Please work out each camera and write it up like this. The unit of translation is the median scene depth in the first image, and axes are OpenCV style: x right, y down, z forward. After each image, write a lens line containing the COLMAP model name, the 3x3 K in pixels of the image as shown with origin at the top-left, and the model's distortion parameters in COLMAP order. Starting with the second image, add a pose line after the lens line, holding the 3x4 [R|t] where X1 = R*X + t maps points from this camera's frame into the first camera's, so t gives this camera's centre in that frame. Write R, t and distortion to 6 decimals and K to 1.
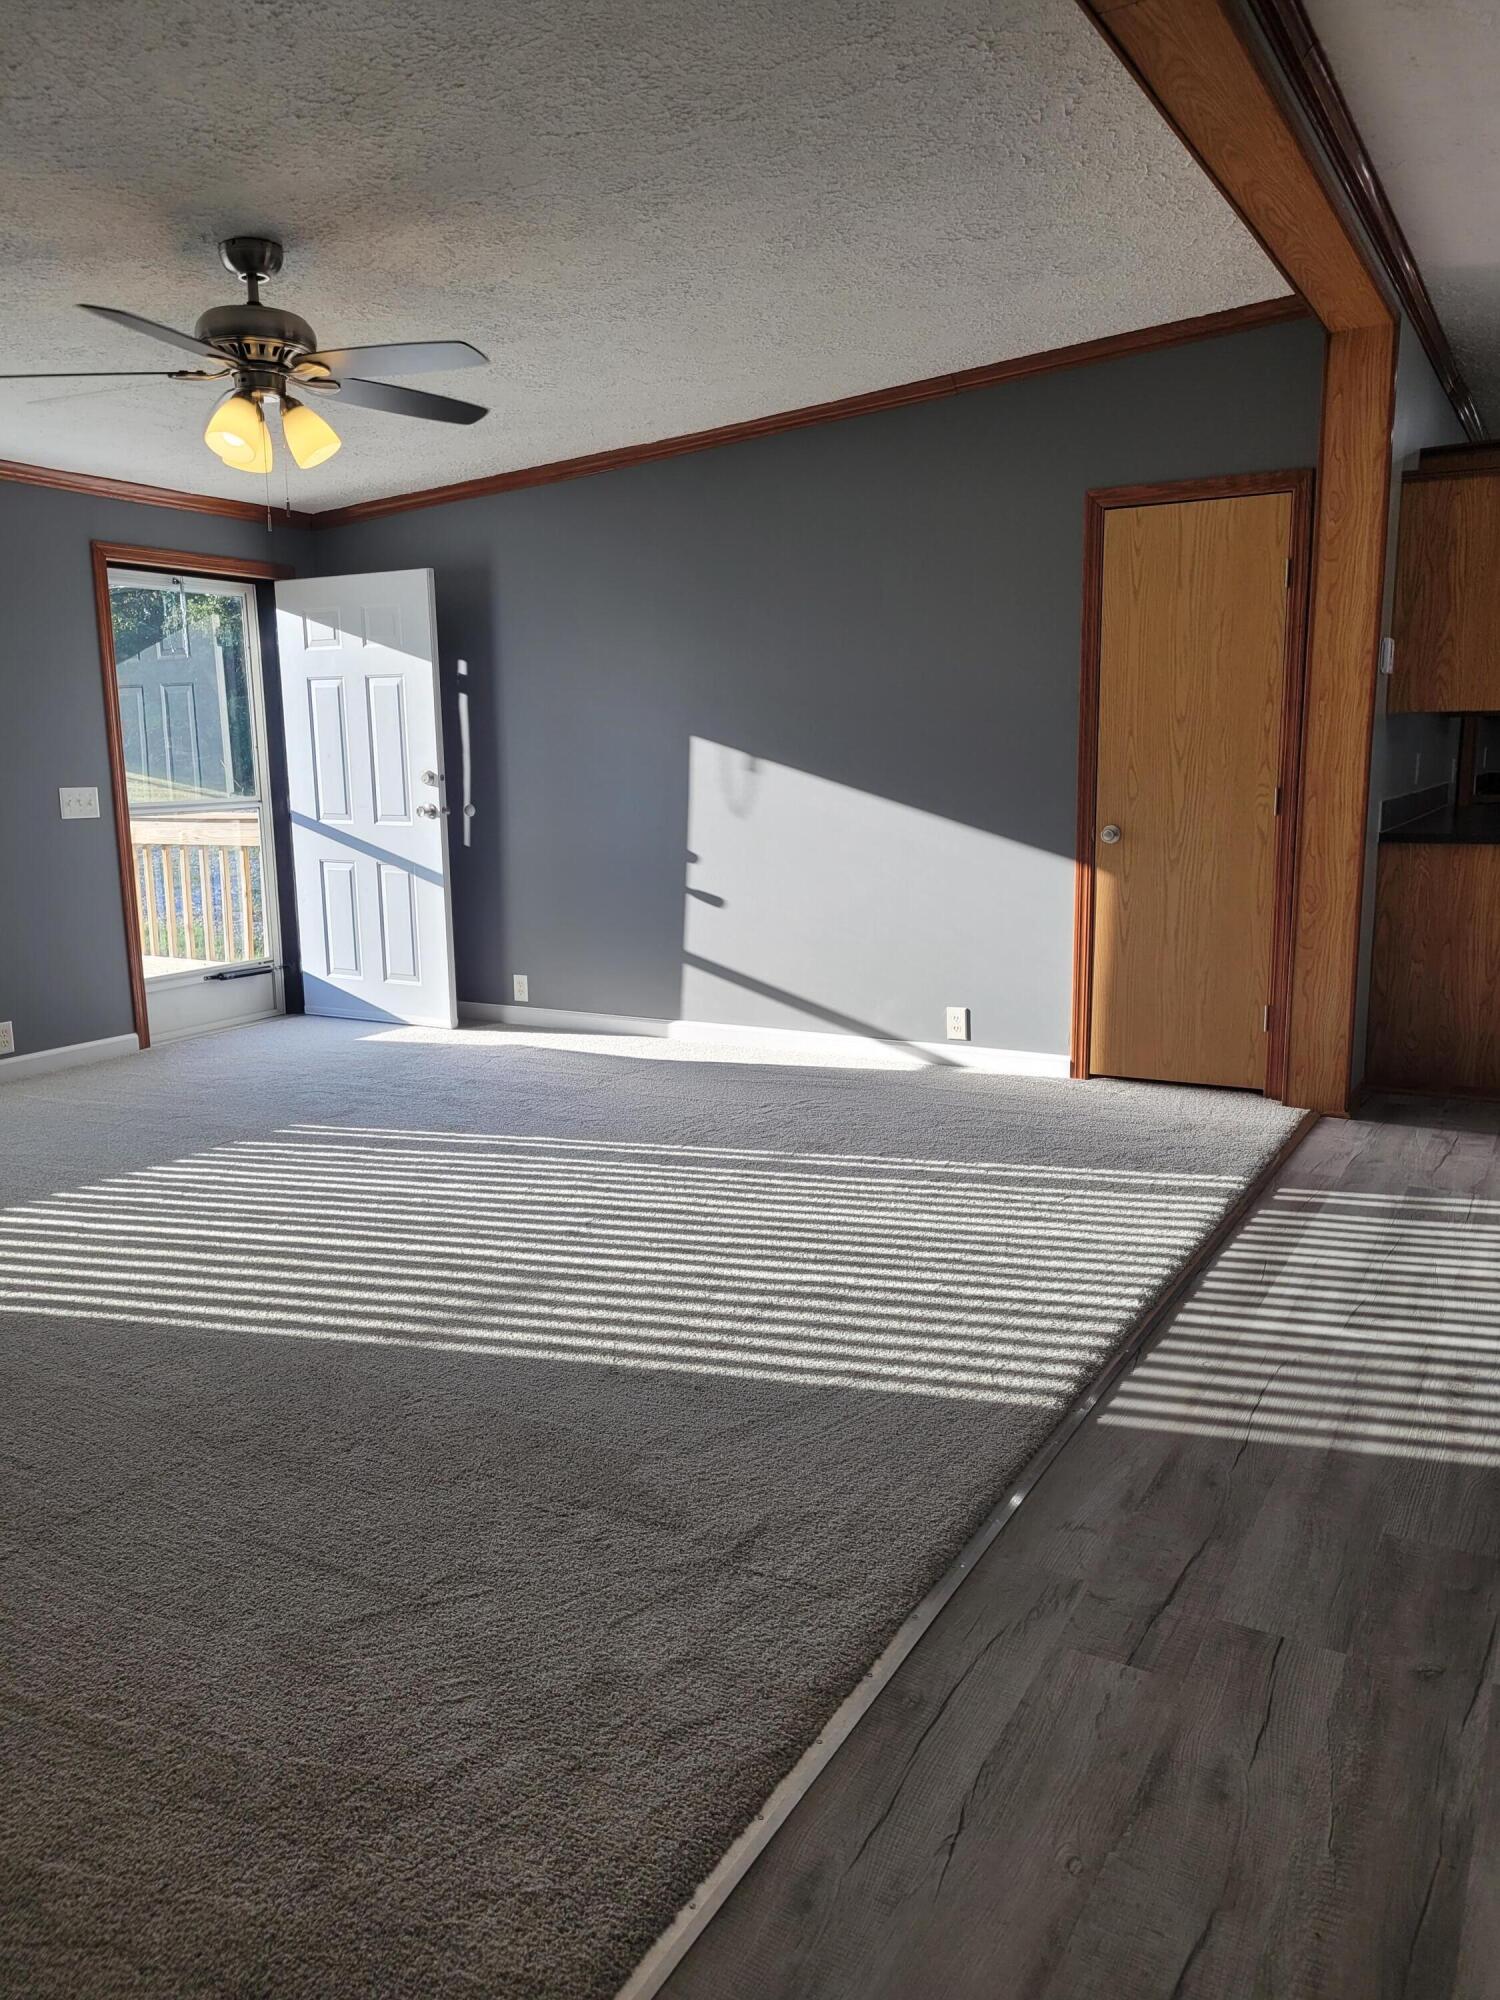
lens RADIAL K [[1503.1, 0, 740.4], [0, 1503.1, 994.6], [0, 0, 1]] dist [0.029195, 0.001927]
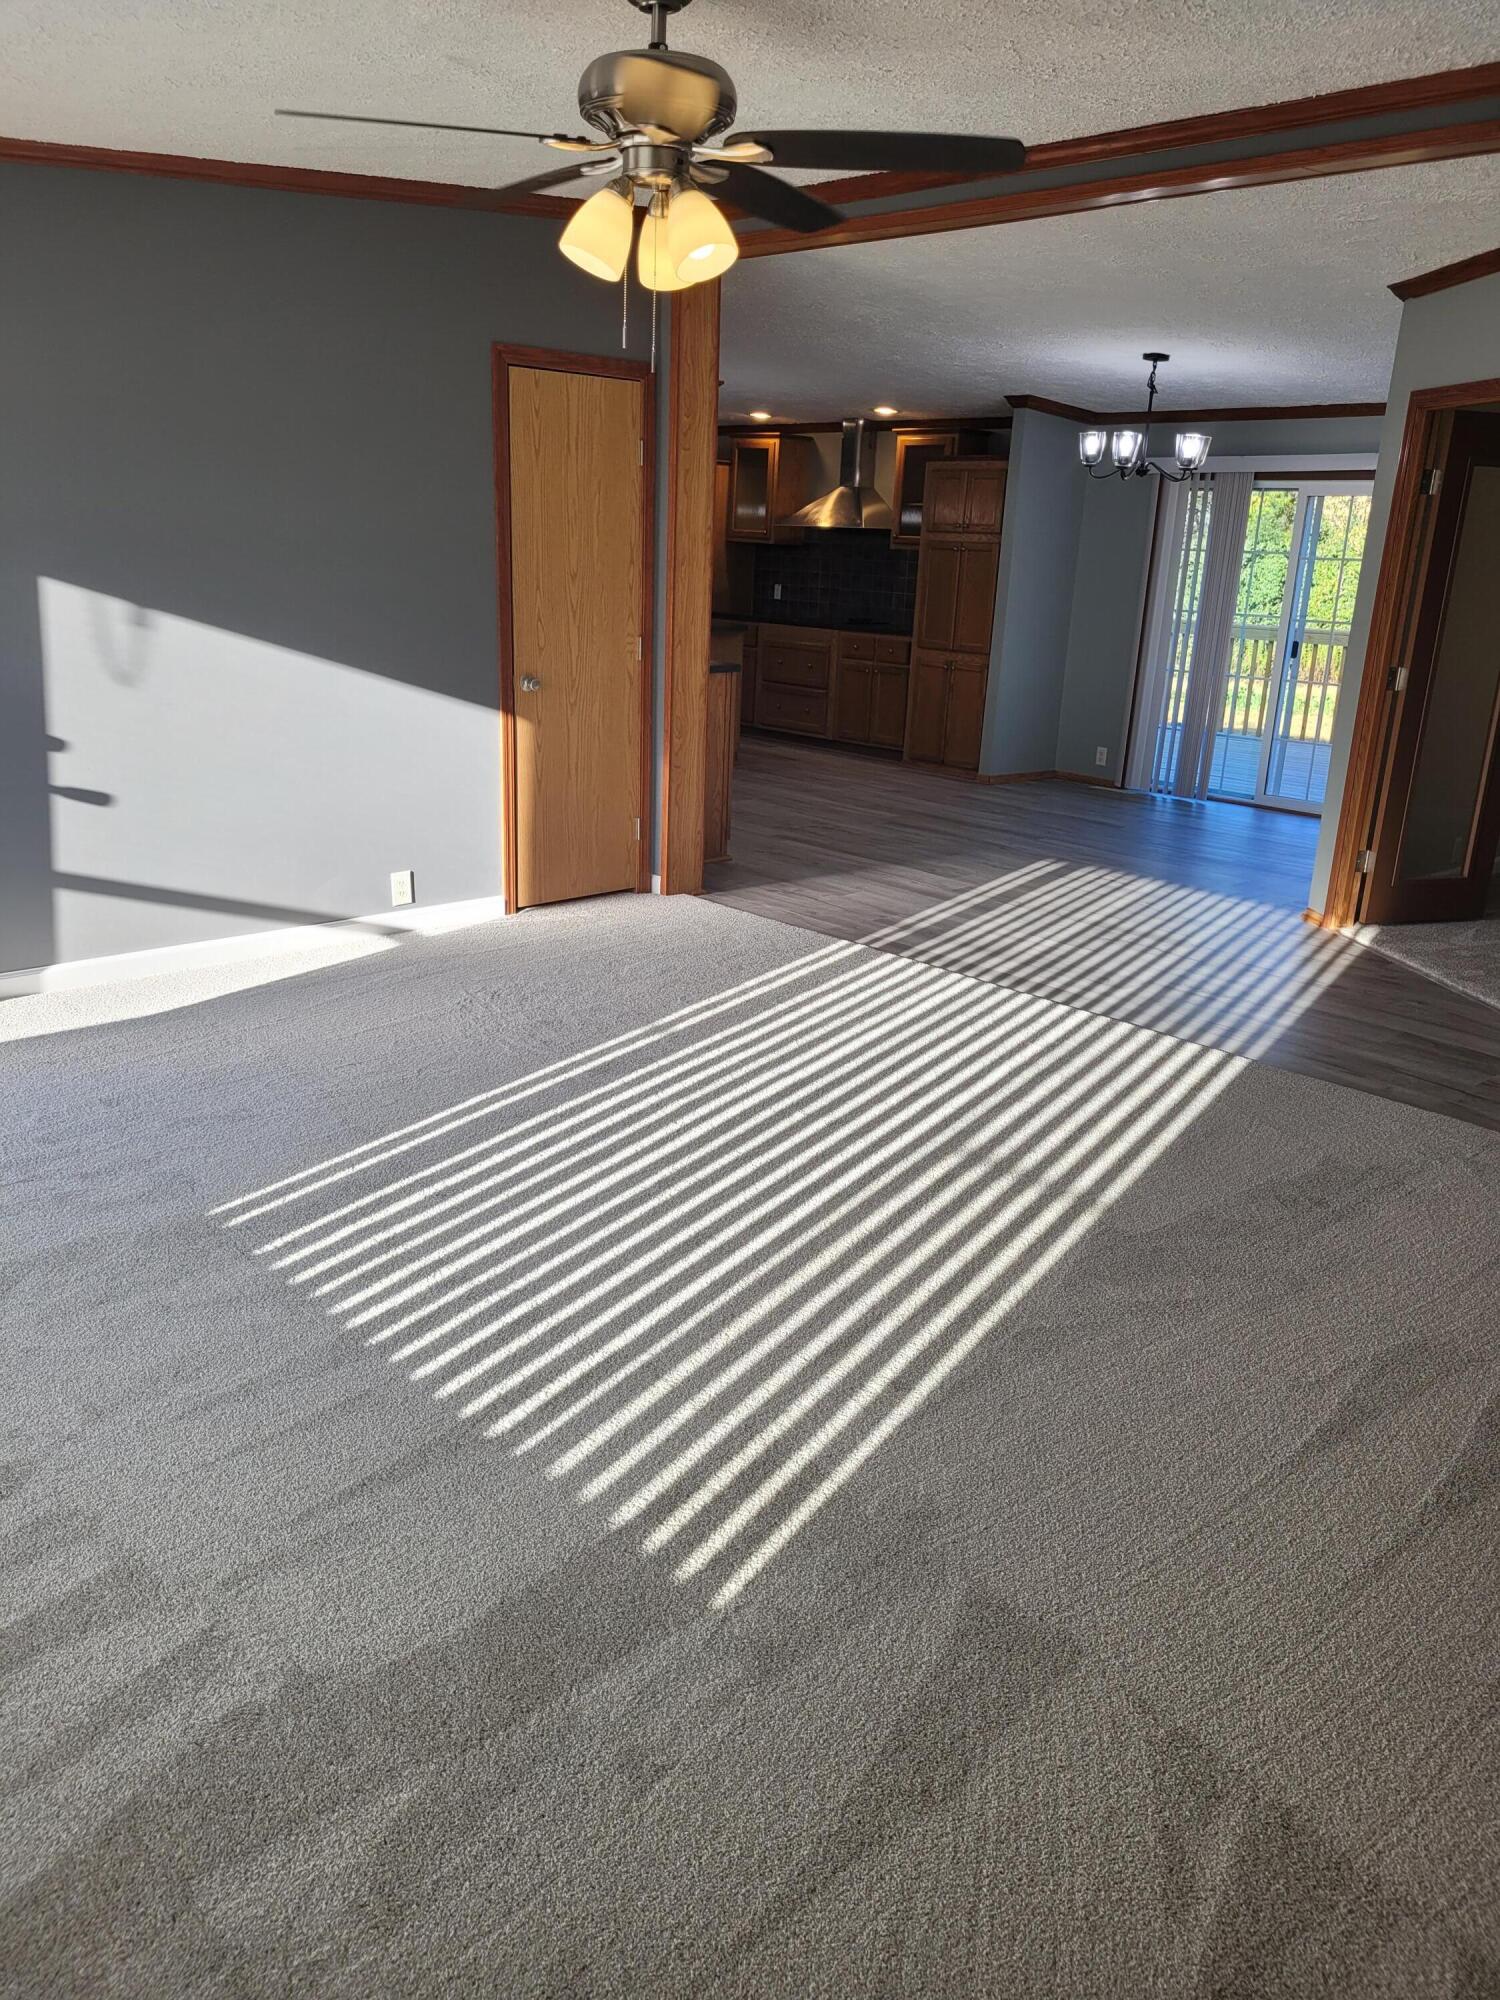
lens RADIAL K [[1503.1, 0, 748.7], [0, 1503.1, 1004.6], [0, 0, 1]] dist [0.029195, 0.001927]
pose [[0.298039, -0.264509, 0.917174, -0.730330], [0.111728, 0.963902, 0.241679, -0.123294], [-0.947992, 0.030444, 0.316834, 0.498680]]
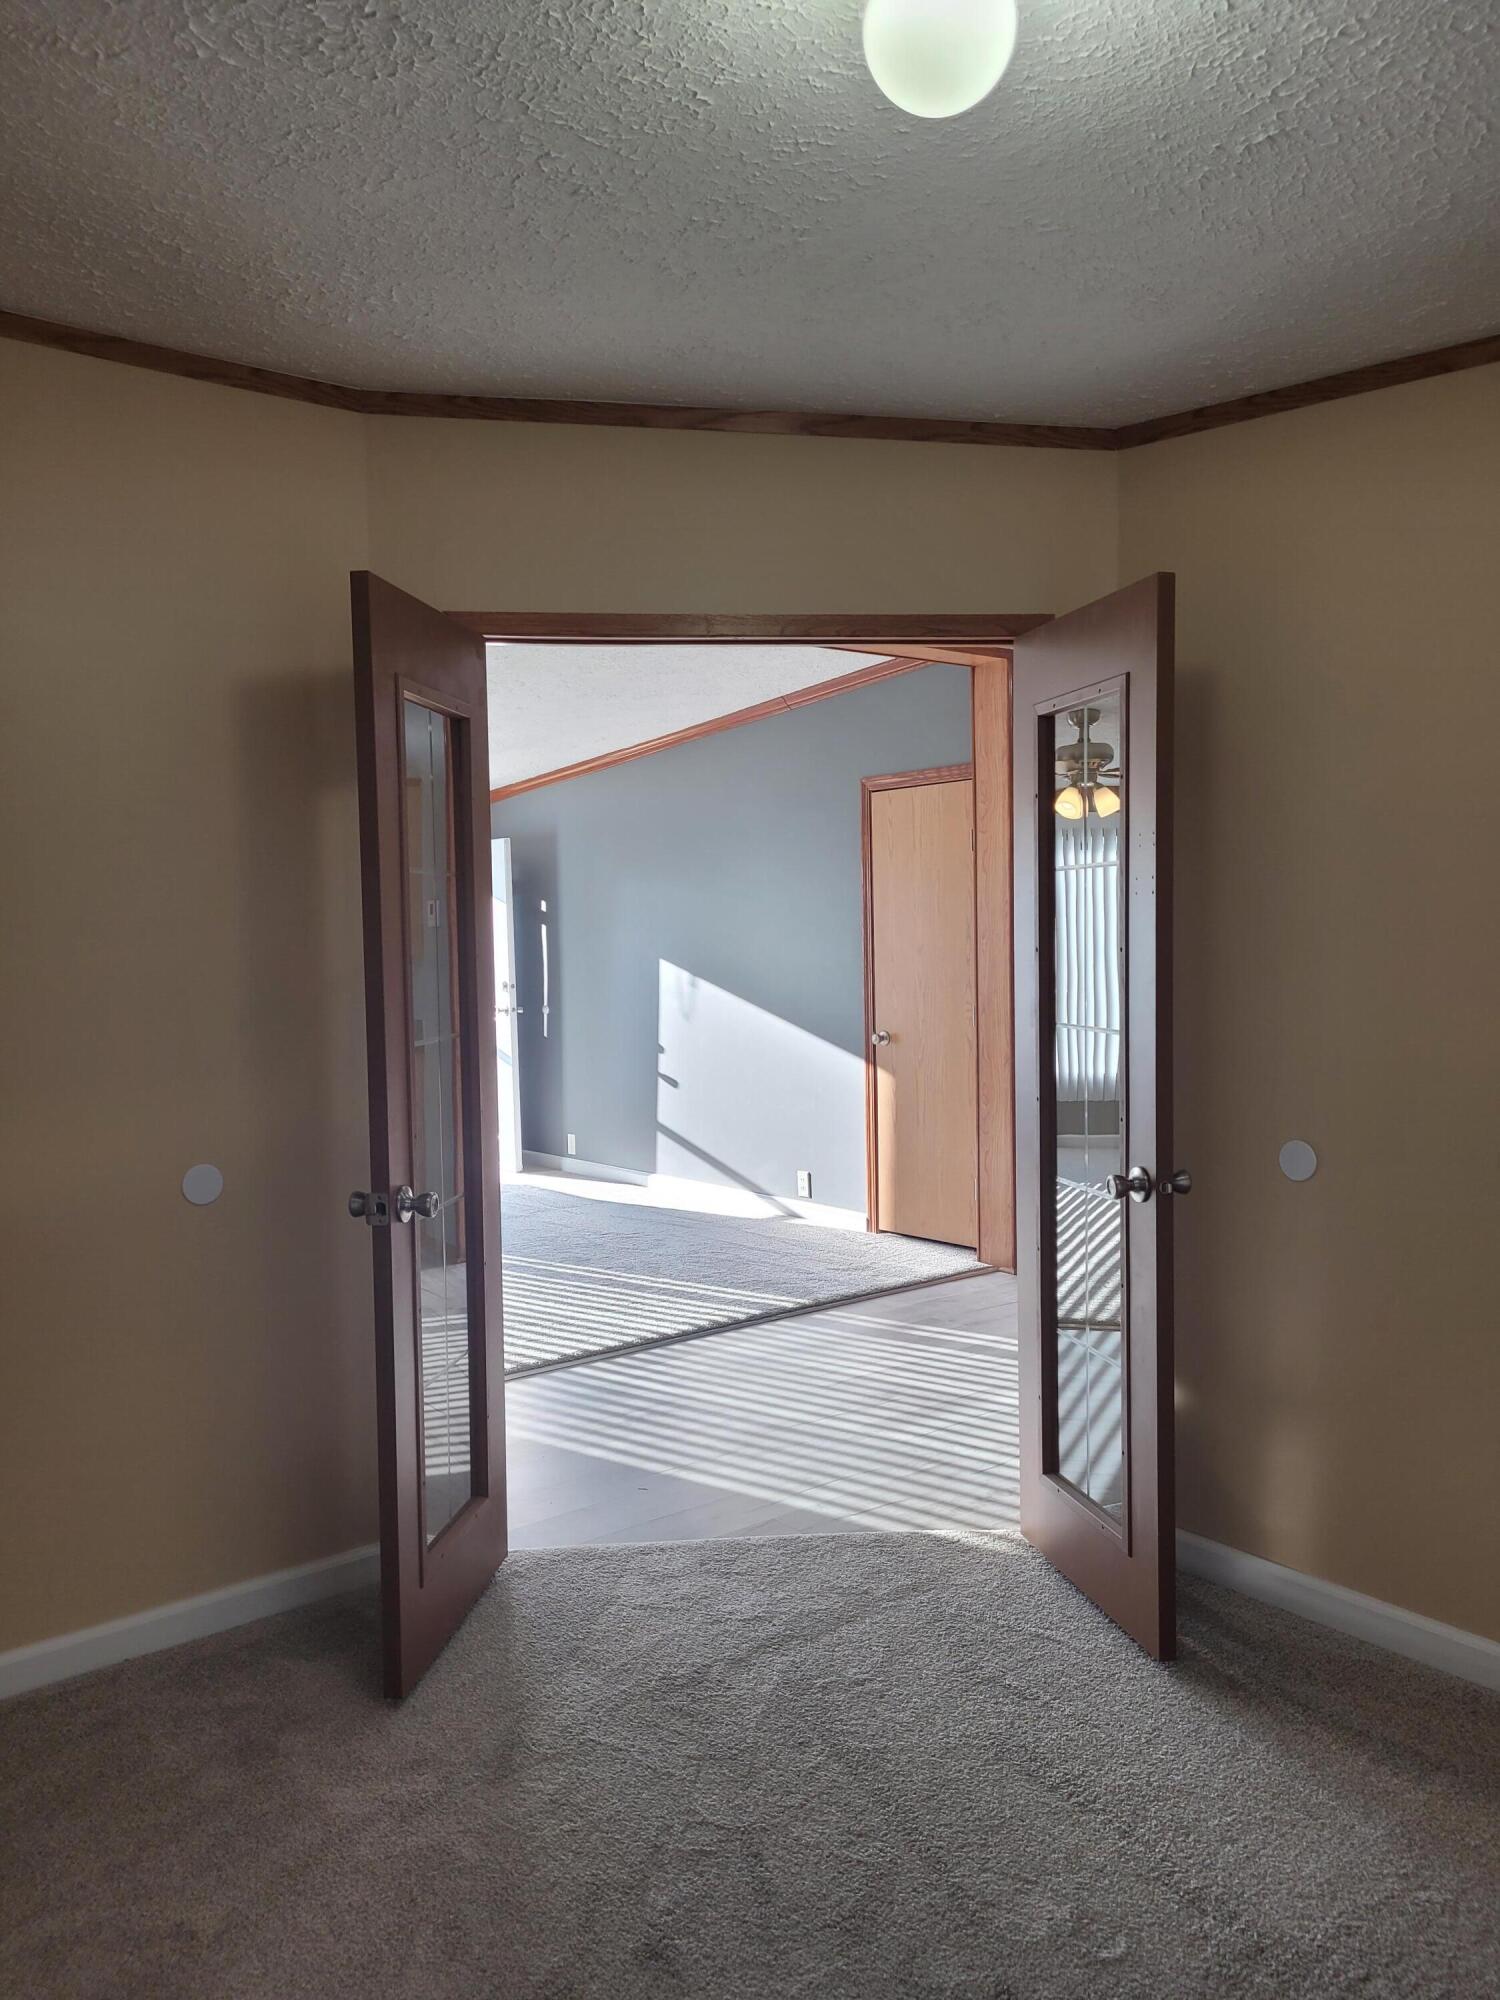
lens RADIAL K [[1503.1, 0, 753.8], [0, 1503.1, 1008.9], [0, 0, 1]] dist [0.029195, 0.001927]
pose [[0.929830, 0.009706, -0.367862, 0.590545], [-0.049089, 0.993989, -0.097855, -0.001849], [0.364701, 0.109046, 0.924717, -0.209270]]
